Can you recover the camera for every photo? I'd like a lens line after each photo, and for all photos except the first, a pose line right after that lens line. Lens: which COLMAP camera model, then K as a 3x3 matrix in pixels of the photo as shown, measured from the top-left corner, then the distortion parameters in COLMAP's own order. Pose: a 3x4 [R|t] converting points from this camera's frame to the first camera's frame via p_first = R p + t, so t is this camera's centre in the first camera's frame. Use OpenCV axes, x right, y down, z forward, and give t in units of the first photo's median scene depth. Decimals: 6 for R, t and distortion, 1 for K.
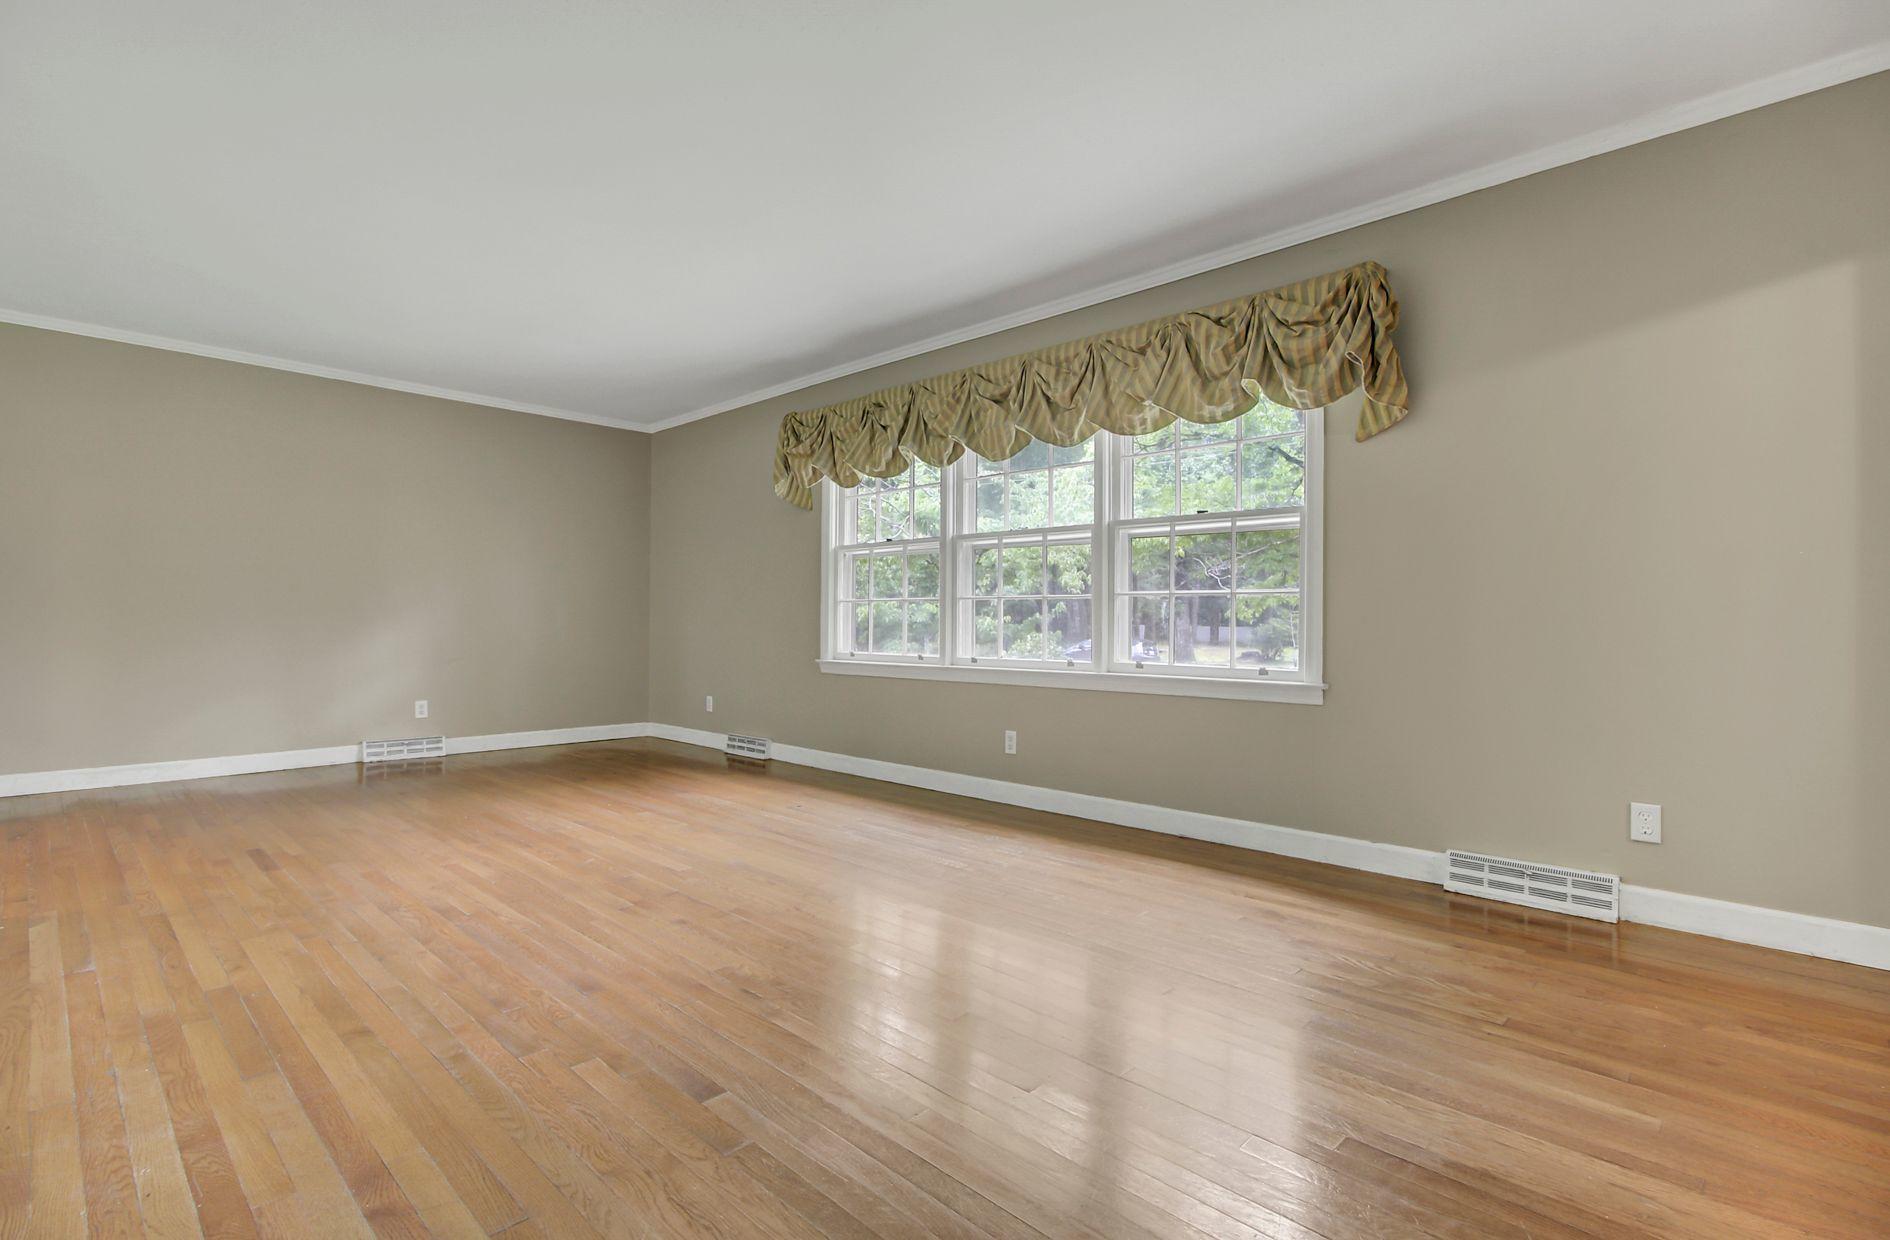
lens RADIAL K [[883.2, 0, 957.9], [0, 883.2, 616.8], [0, 0, 1]] dist [-0.005528, 0.003379]
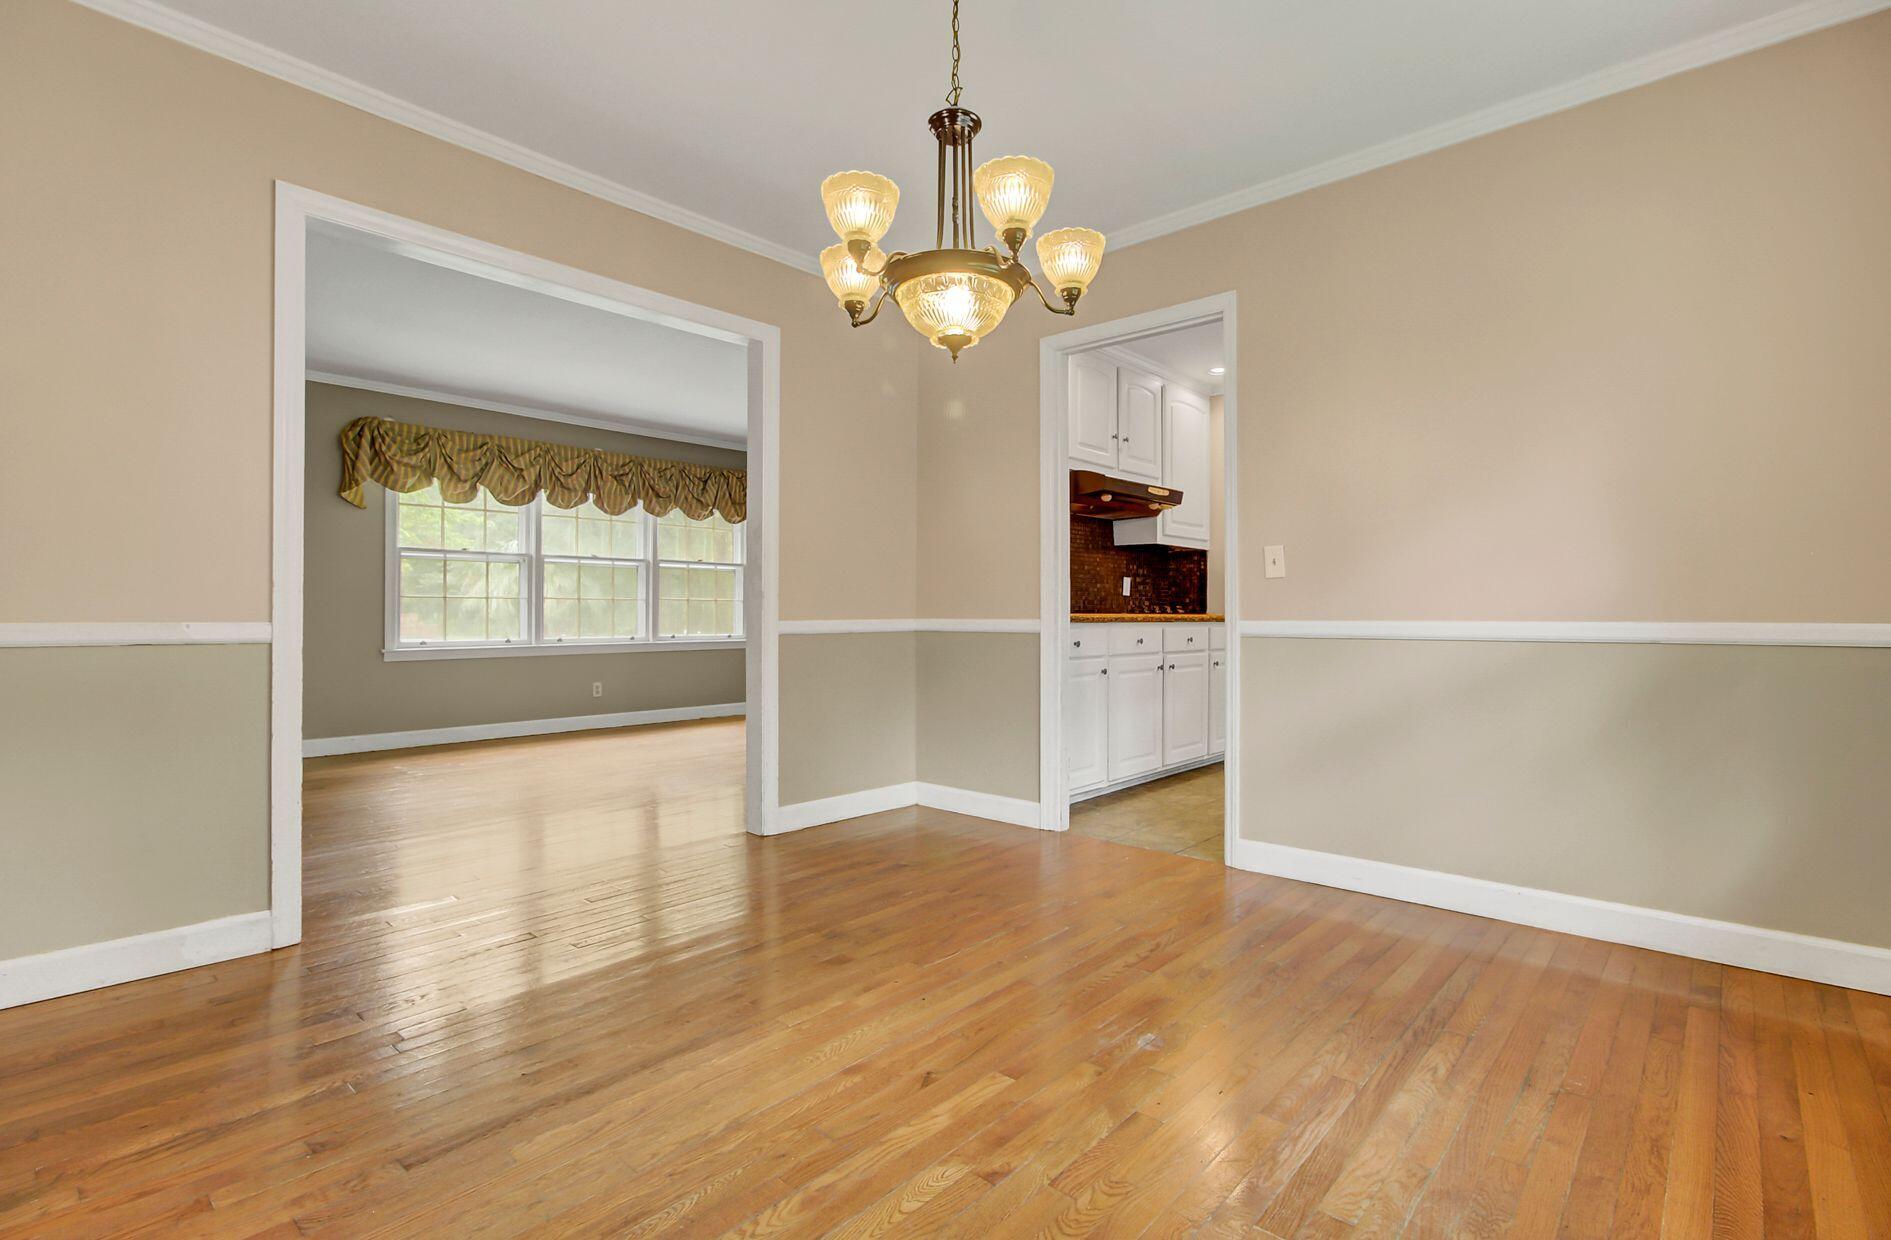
lens RADIAL K [[883.7, 0, 958.6], [0, 883.7, 616.7], [0, 0, 1]] dist [-0.005528, 0.003379]
pose [[-0.037810, -0.013736, 0.999191, -1.689126], [-0.009971, 0.999861, 0.013368, -0.019113], [-0.999235, -0.009458, -0.037942, 0.443312]]
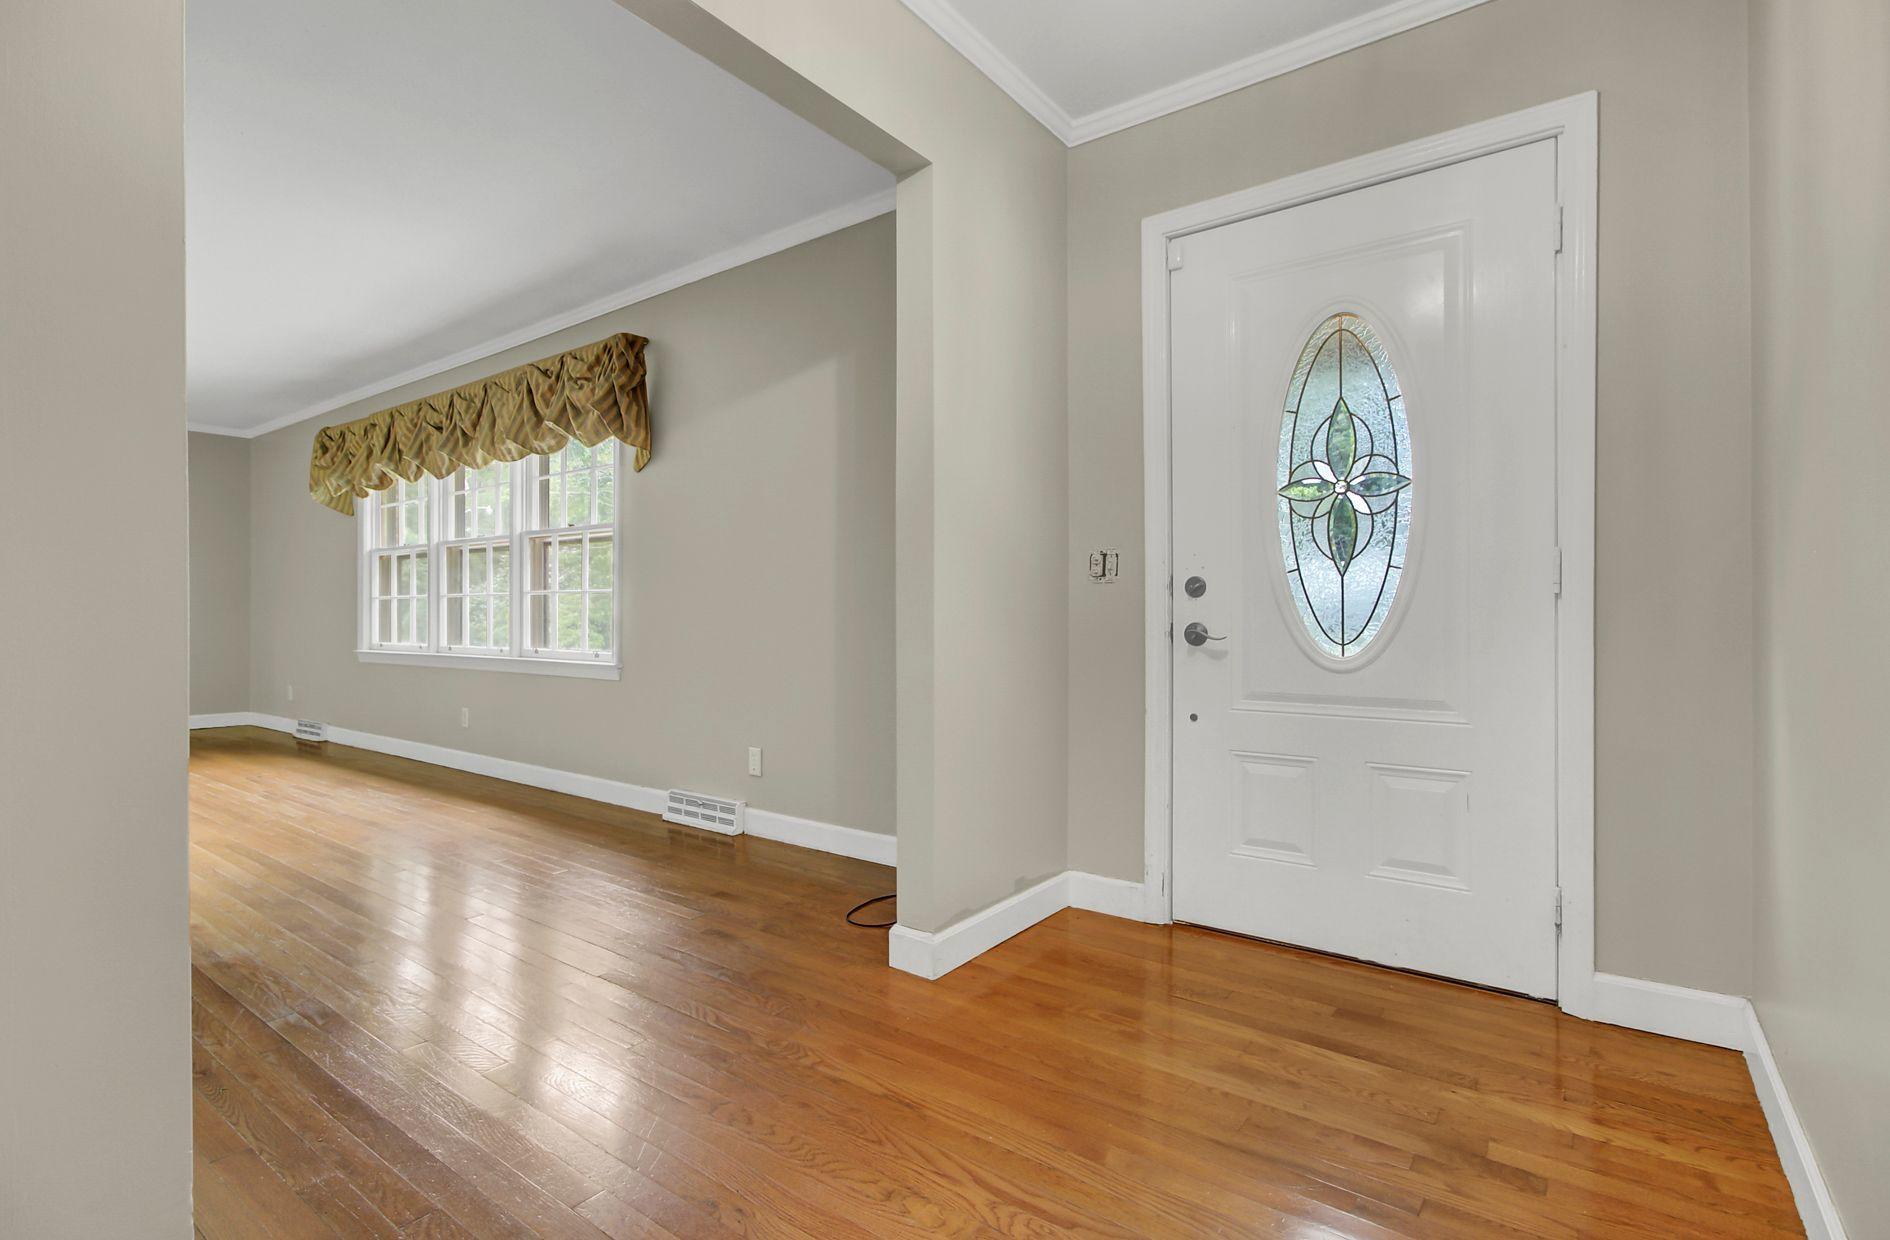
lens RADIAL K [[883.2, 0, 948.6], [0, 883.2, 625.1], [0, 0, 1]] dist [-0.005528, 0.003379]
pose [[0.993343, 0.006767, 0.114991, 0.610667], [-0.006945, 0.999975, 0.001149, 0.013424], [-0.114981, -0.001940, 0.993366, -0.255961]]
